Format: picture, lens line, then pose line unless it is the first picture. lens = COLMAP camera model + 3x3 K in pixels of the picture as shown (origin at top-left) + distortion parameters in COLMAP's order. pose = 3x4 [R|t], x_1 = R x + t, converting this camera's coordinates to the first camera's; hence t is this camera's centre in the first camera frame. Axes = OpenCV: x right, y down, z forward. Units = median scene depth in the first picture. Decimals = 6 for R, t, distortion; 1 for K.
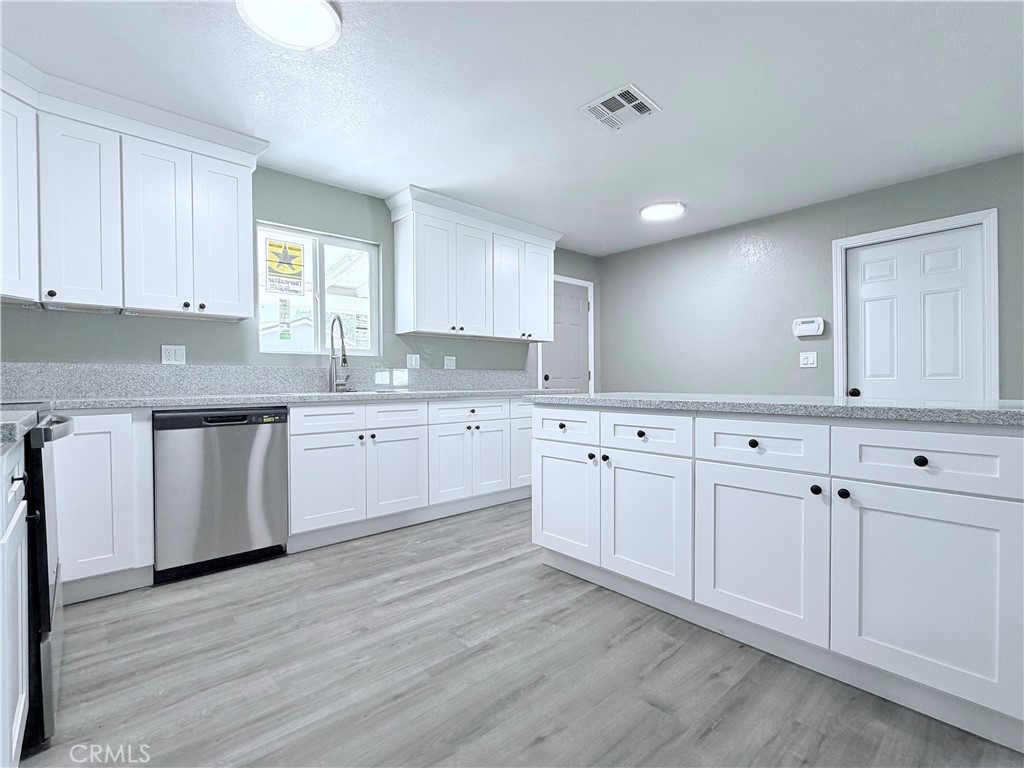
lens RADIAL K [[479.9, 0, 512.0], [0, 479.9, 384.0], [0, 0, 1]] dist [0.000376, 0.000464]
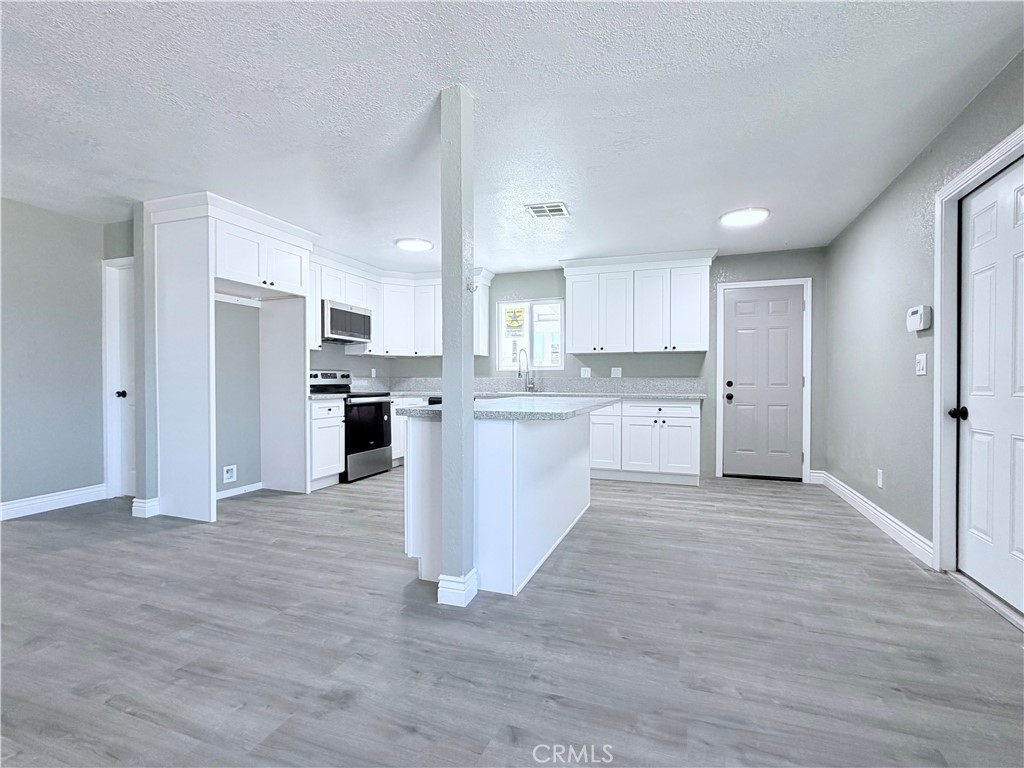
lens RADIAL K [[479.9, 0, 512.0], [0, 479.9, 384.0], [0, 0, 1]] dist [0.000376, 0.000464]
pose [[0.463406, 0.010883, -0.886079, 1.286525], [-0.008083, 0.999935, 0.008054, -0.028834], [0.886109, 0.003430, 0.463464, 0.165689]]
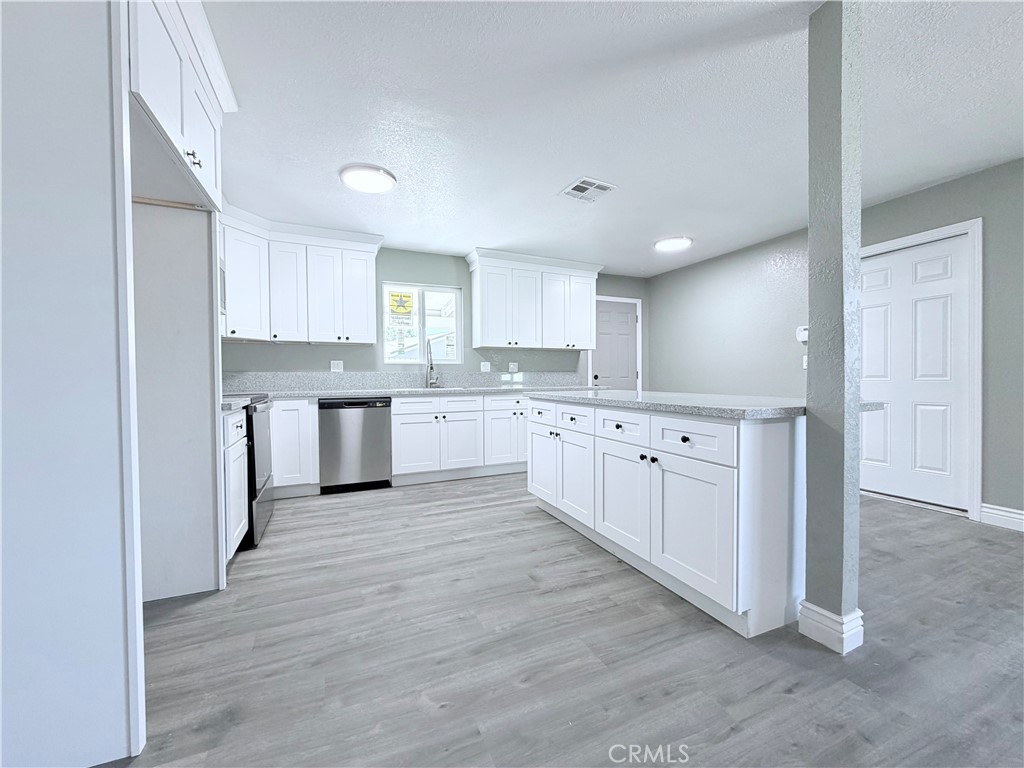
lens RADIAL K [[409.6, 0, 510.5], [0, 409.6, 383.3], [0, 0, 1]] dist [0.000015, 0.000438]
pose [[0.949193, 0.003352, -0.314676, 0.331155], [0.000144, 0.999939, 0.011086, -0.014716], [0.314694, -0.010568, 0.949134, -0.187698]]
